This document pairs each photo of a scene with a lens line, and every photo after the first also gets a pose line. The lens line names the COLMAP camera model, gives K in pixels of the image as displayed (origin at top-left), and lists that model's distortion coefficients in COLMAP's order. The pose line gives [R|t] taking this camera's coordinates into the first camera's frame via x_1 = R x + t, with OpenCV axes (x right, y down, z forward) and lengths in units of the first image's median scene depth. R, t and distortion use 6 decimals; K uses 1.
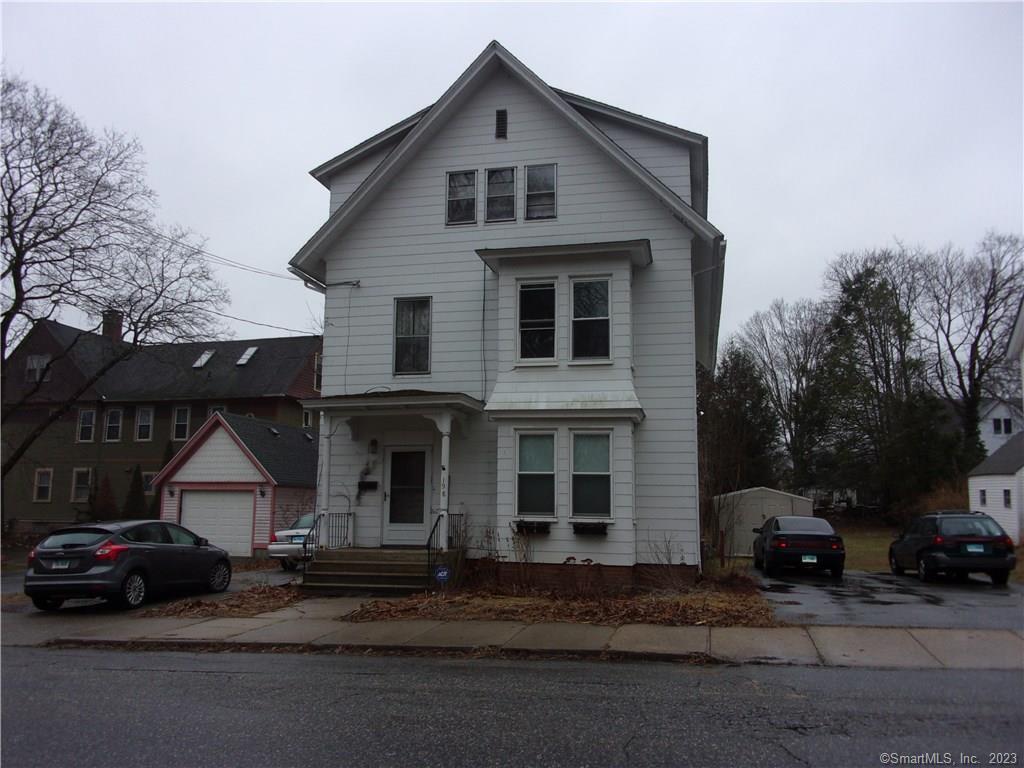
lens RADIAL K [[859.3, 0, 518.7], [0, 859.3, 377.3], [0, 0, 1]] dist [0.015113, -0.051684]
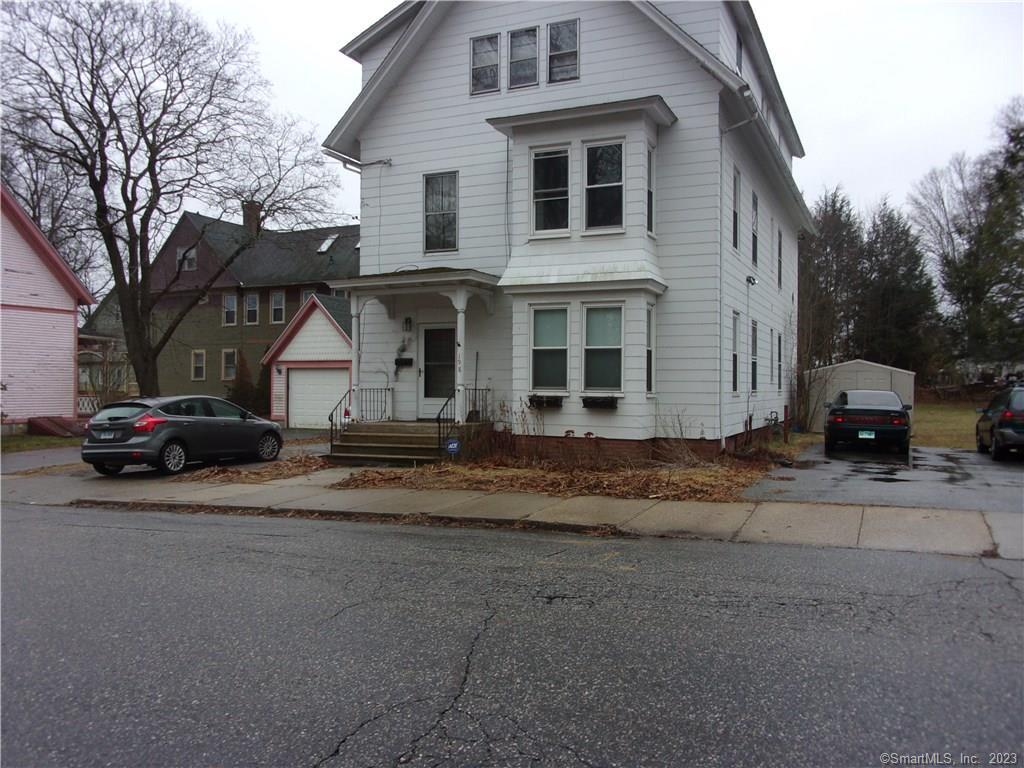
lens RADIAL K [[859.3, 0, 516.0], [0, 859.3, 376.8], [0, 0, 1]] dist [0.015113, -0.051684]
pose [[0.979858, -0.007286, -0.199561, 0.162105], [0.035450, 0.989808, 0.137923, 0.006061], [0.196522, -0.142219, 0.970130, 0.023344]]
